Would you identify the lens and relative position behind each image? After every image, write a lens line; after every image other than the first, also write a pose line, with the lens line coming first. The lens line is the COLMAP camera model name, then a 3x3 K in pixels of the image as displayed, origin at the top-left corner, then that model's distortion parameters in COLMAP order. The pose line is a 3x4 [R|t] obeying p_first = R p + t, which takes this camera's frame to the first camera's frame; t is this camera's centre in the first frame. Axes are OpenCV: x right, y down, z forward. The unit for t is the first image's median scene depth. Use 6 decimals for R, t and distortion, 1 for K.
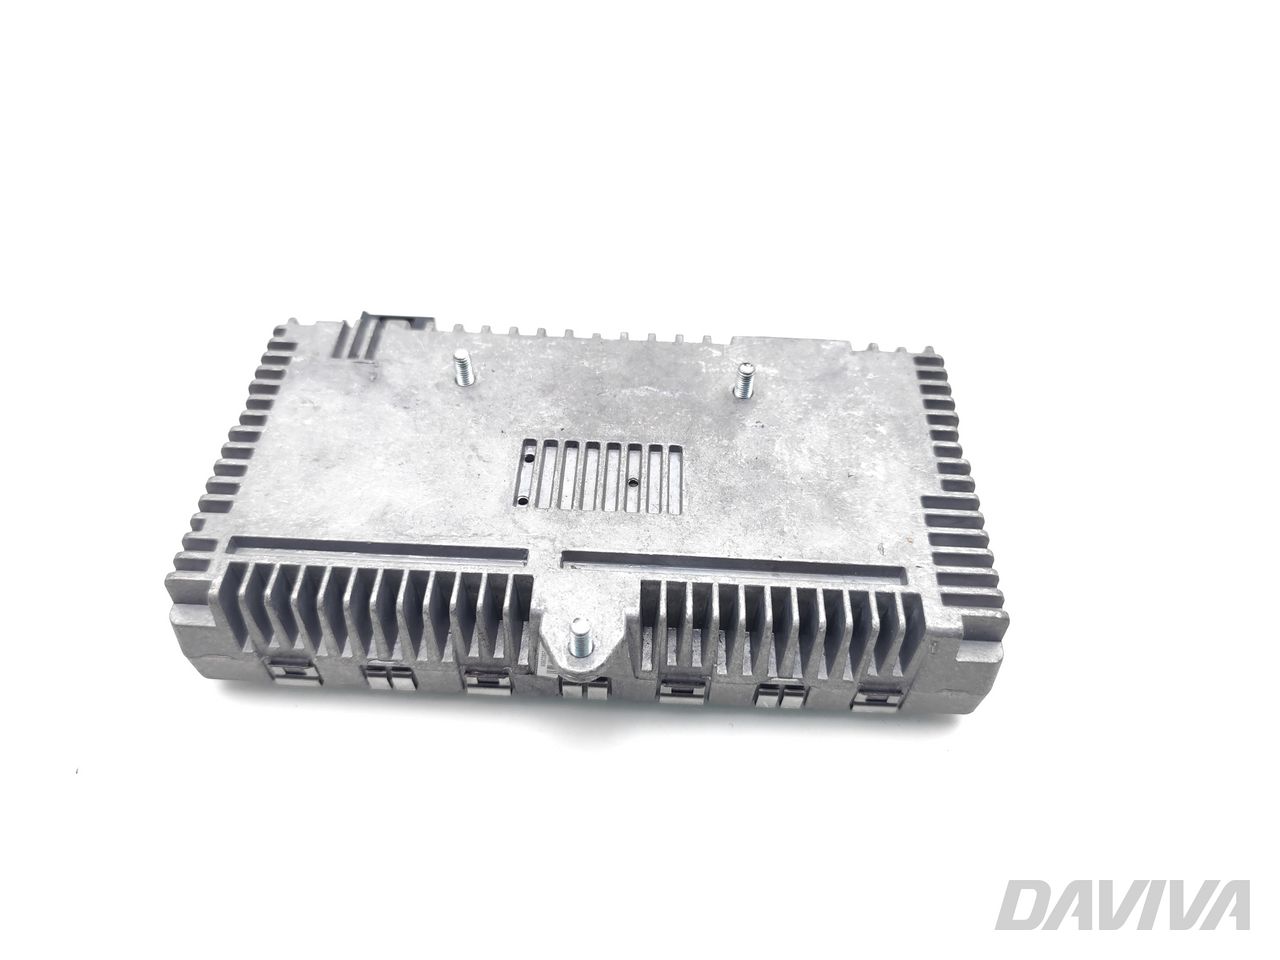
lens RADIAL K [[900.5, 0, 657.7], [0, 900.5, 513.9], [0, 0, 1]] dist [0.001611, -0.001473]
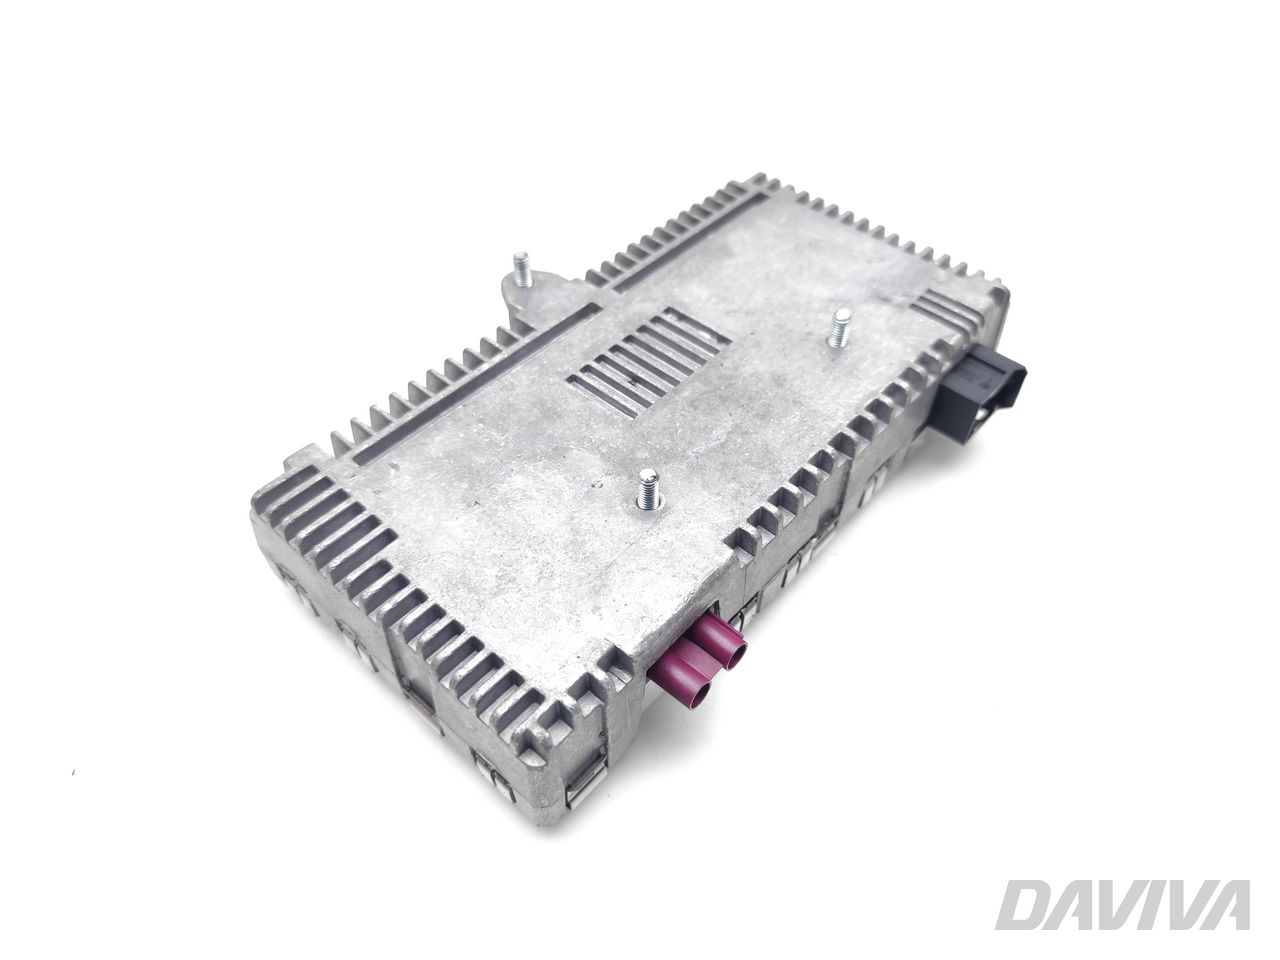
lens RADIAL K [[900.5, 0, 657.7], [0, 900.5, 513.9], [0, 0, 1]] dist [0.001611, -0.001473]
pose [[-0.638085, 0.562205, -0.526092, 0.554596], [-0.631261, 0.009239, 0.775515, -0.817872], [0.440859, 0.826946, 0.349003, 0.755512]]
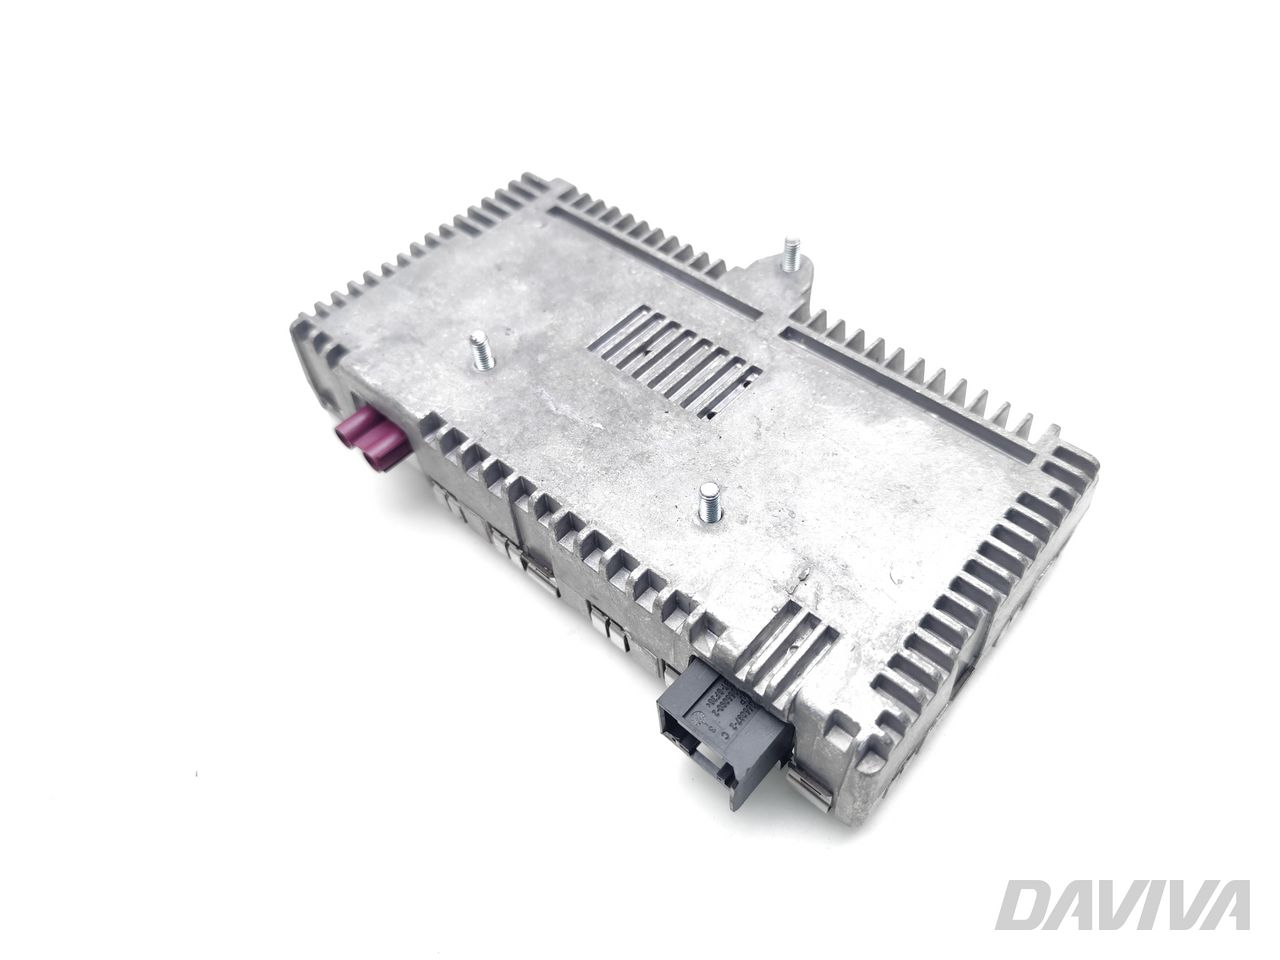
lens RADIAL K [[888.1, 0, 647.9], [0, 888.1, 481.2], [0, 0, 1]] dist [0.025330, -0.000614]
pose [[-0.760617, -0.504506, 0.408578, -0.502570], [0.528197, -0.115003, 0.841298, -0.885109], [-0.377452, 0.855715, 0.353952, 0.740853]]
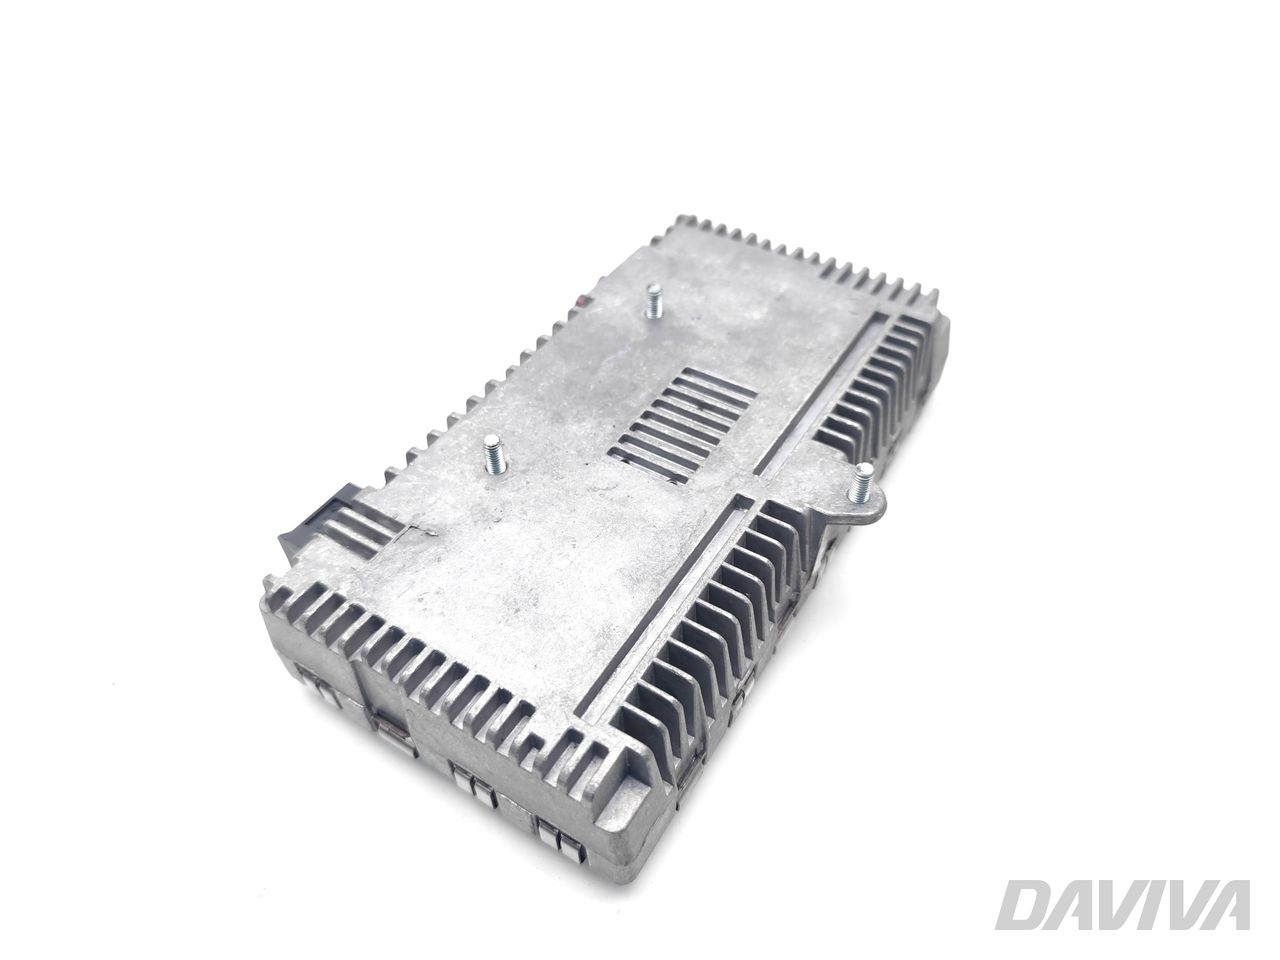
lens RADIAL K [[888.1, 0, 647.9], [0, 888.1, 481.2], [0, 0, 1]] dist [0.025330, -0.000614]
pose [[0.500944, -0.651675, 0.569539, -0.689191], [0.698494, 0.692983, 0.178554, -0.201203], [-0.511040, 0.308374, 0.802336, 0.204945]]
